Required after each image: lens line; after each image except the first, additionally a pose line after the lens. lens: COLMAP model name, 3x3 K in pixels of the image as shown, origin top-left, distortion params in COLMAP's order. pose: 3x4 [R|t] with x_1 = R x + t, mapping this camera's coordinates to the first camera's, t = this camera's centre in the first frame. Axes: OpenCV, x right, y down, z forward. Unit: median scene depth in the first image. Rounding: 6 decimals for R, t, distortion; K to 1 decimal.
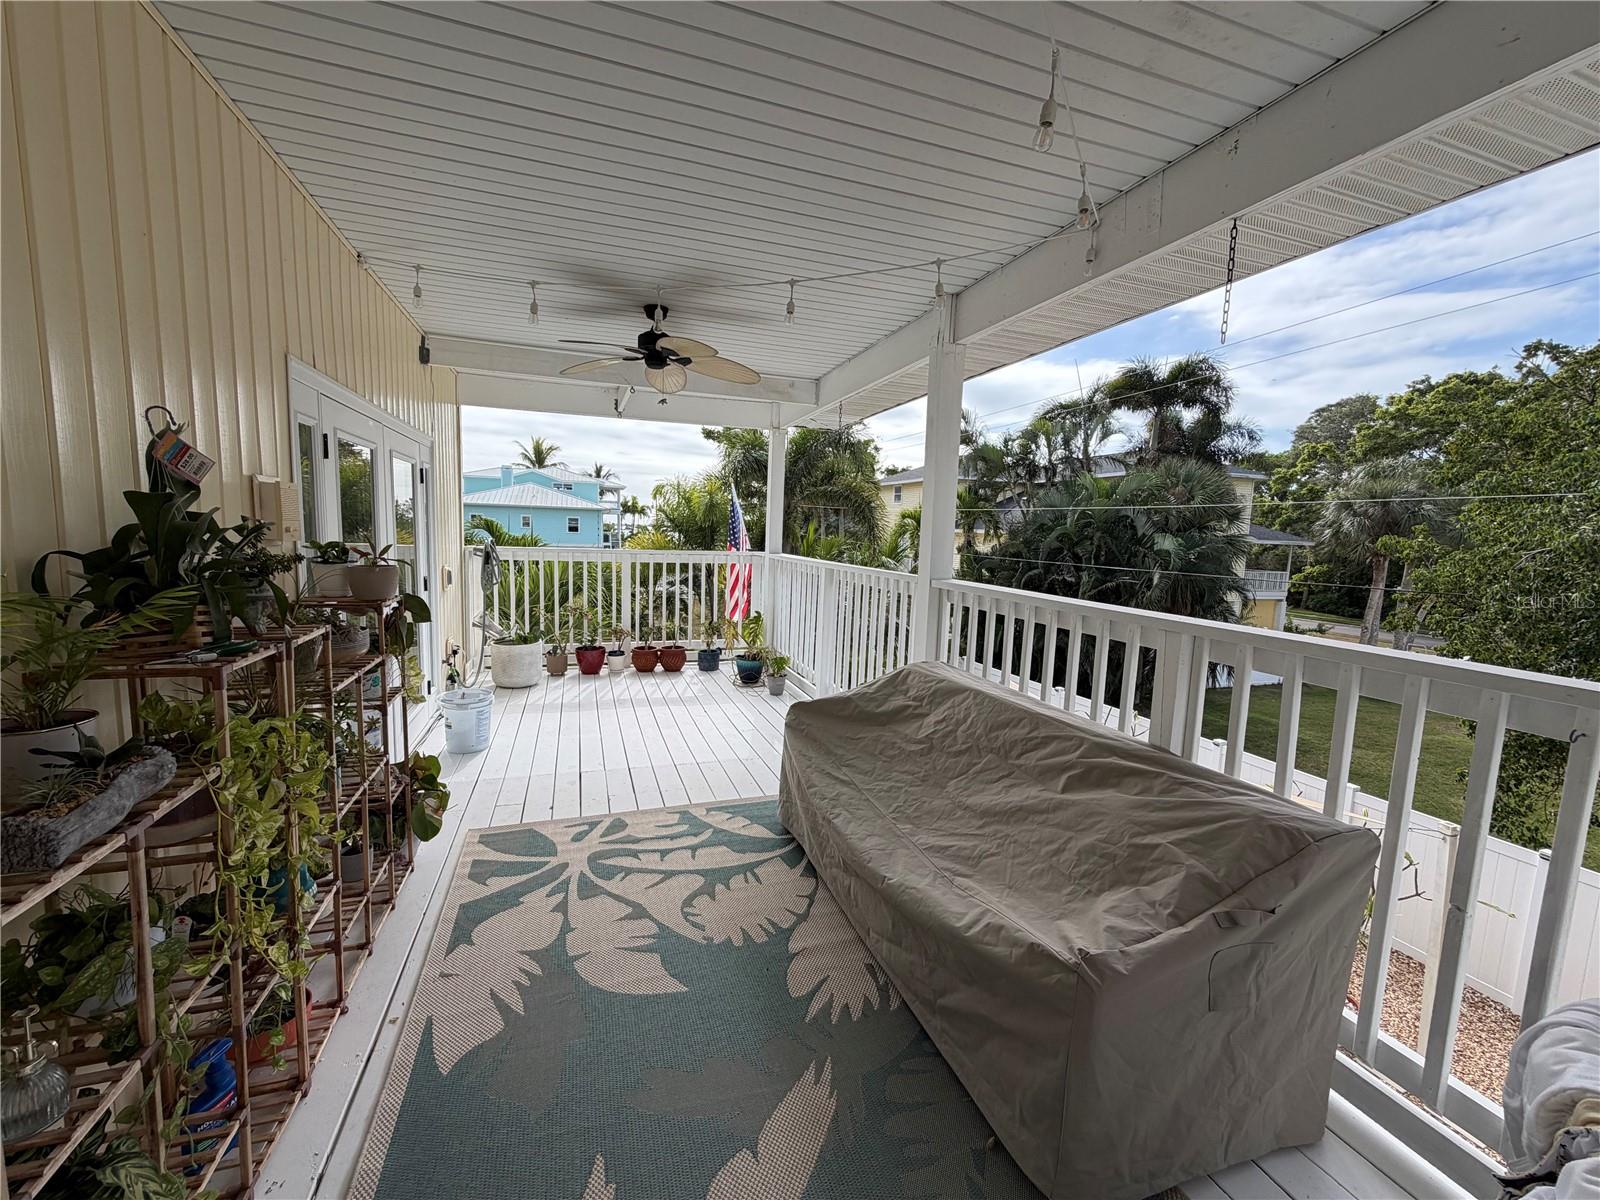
lens RADIAL K [[632.3, 0, 793.1], [0, 632.3, 595.8], [0, 0, 1]] dist [-0.001058, 0.000007]
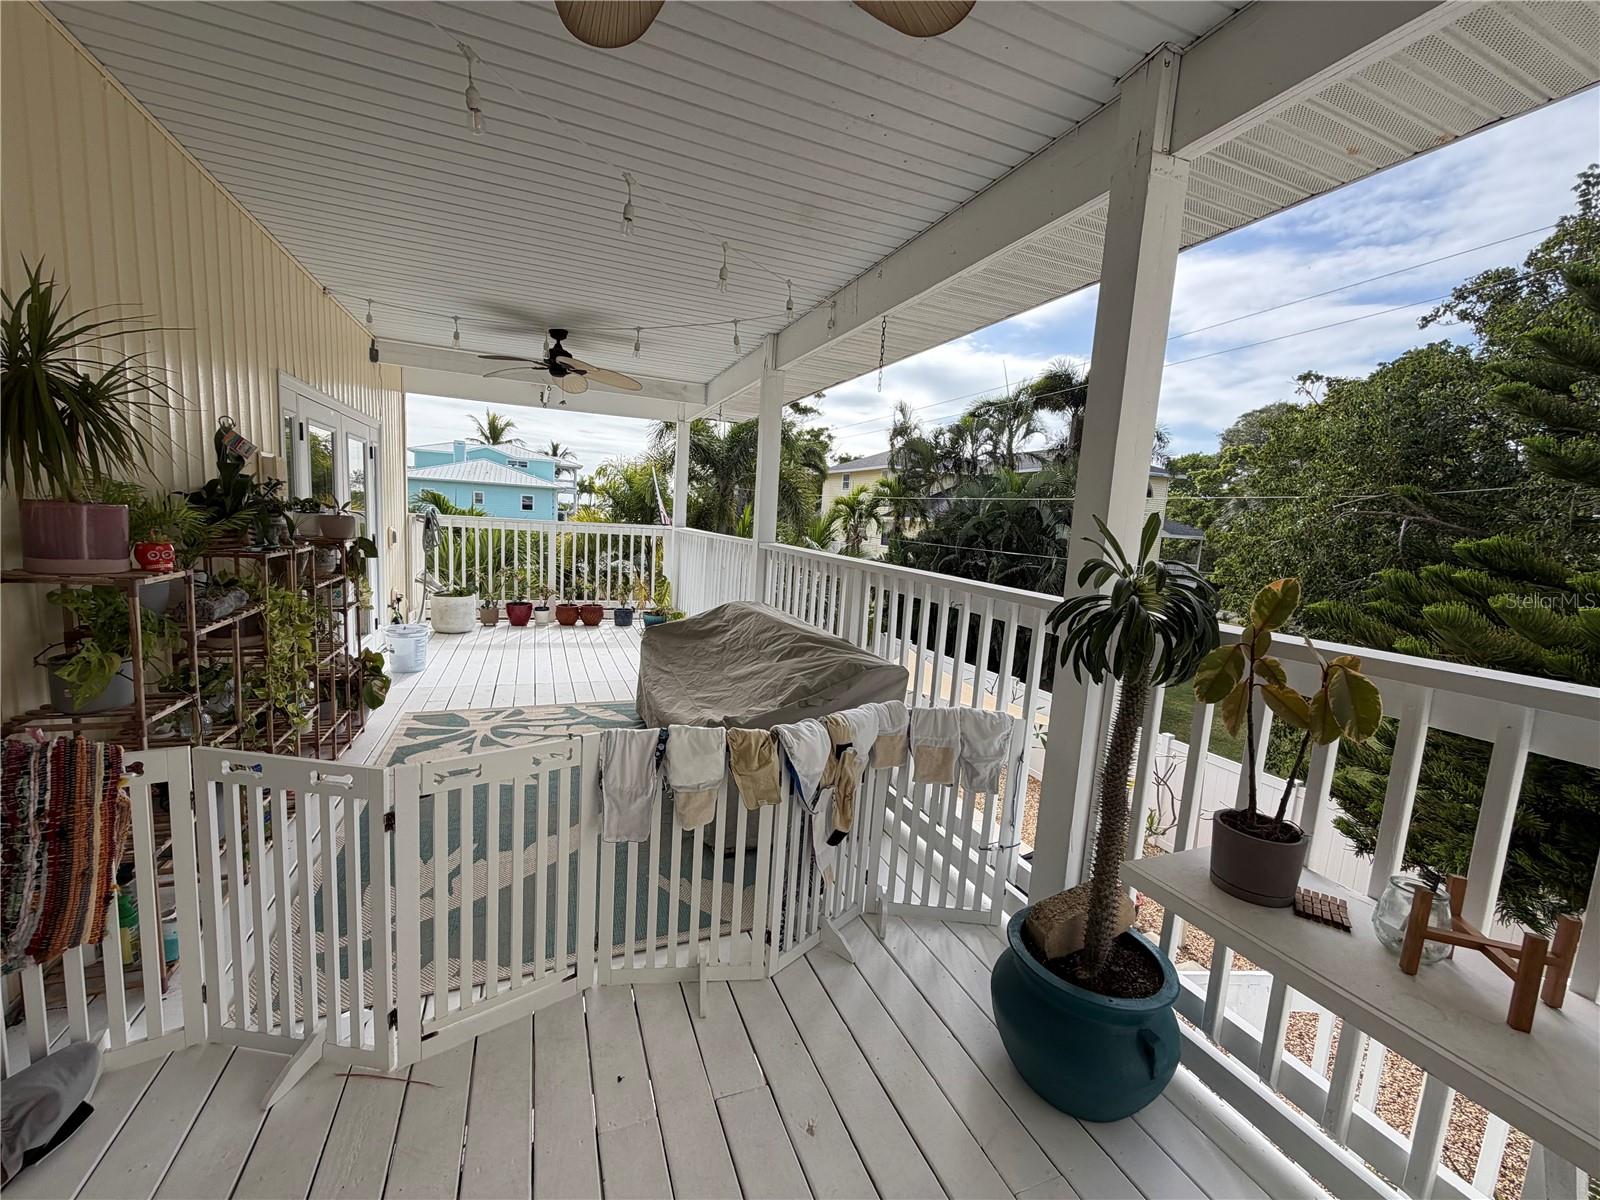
lens RADIAL K [[633.9, 0, 795.3], [0, 633.9, 597.1], [0, 0, 1]] dist [-0.002180, -0.000023]
pose [[0.997909, 0.020066, 0.061436, 0.118632], [-0.021519, 0.999502, 0.023081, 0.032313], [-0.060942, -0.024355, 0.997844, -0.204936]]
